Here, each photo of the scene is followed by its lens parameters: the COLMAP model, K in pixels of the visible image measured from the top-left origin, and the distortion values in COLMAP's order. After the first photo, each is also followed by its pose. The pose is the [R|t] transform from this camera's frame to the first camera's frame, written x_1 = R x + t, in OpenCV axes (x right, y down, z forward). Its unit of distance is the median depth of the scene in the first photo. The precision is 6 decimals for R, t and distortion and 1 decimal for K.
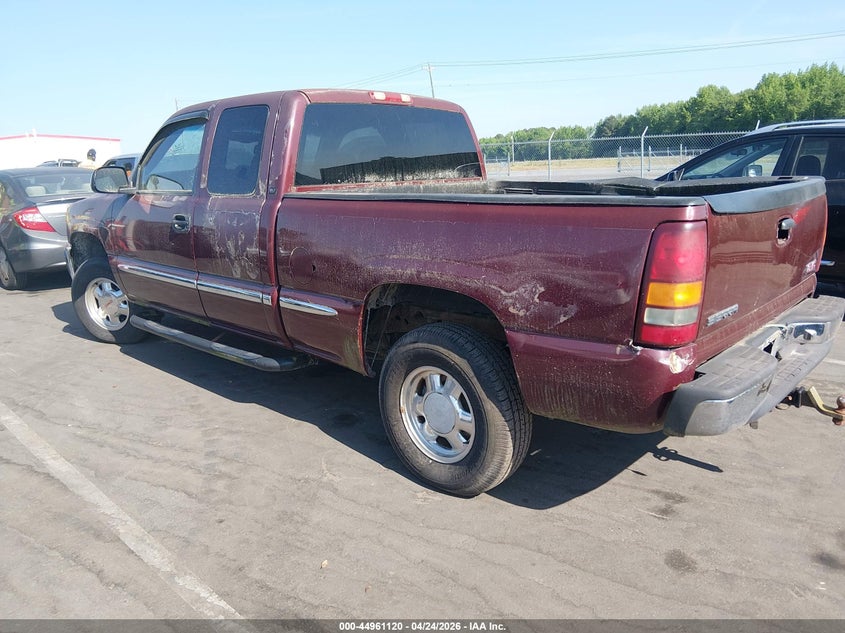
lens RADIAL K [[655.5, 0, 422.5], [0, 655.5, 316.5], [0, 0, 1]] dist [-0.002709, -0.004521]
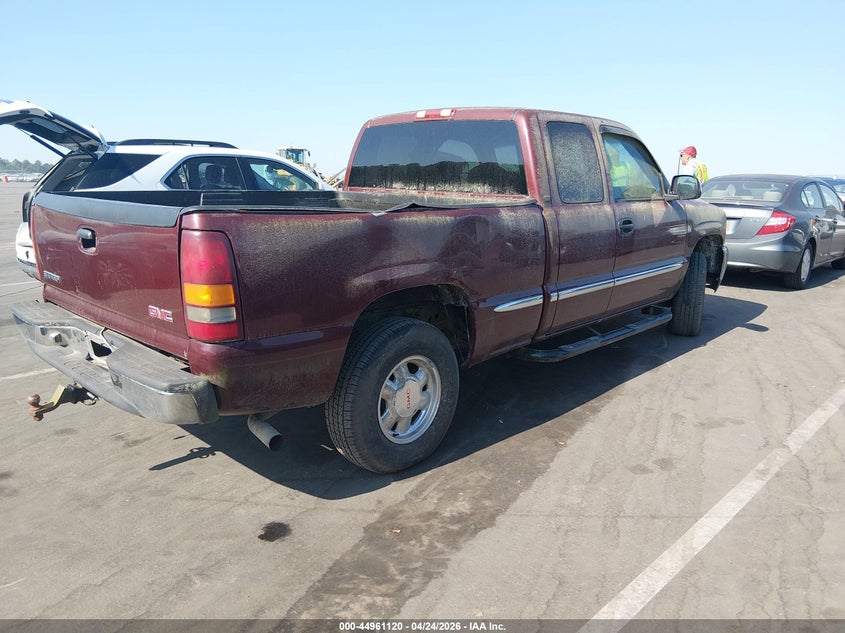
lens RADIAL K [[655.5, 0, 422.5], [0, 655.5, 316.5], [0, 0, 1]] dist [-0.002709, -0.004521]
pose [[-0.029579, 0.232516, -0.972143, 1.239335], [-0.248779, 0.940251, 0.232458, -0.302953], [0.968108, 0.248725, 0.030034, 1.174686]]
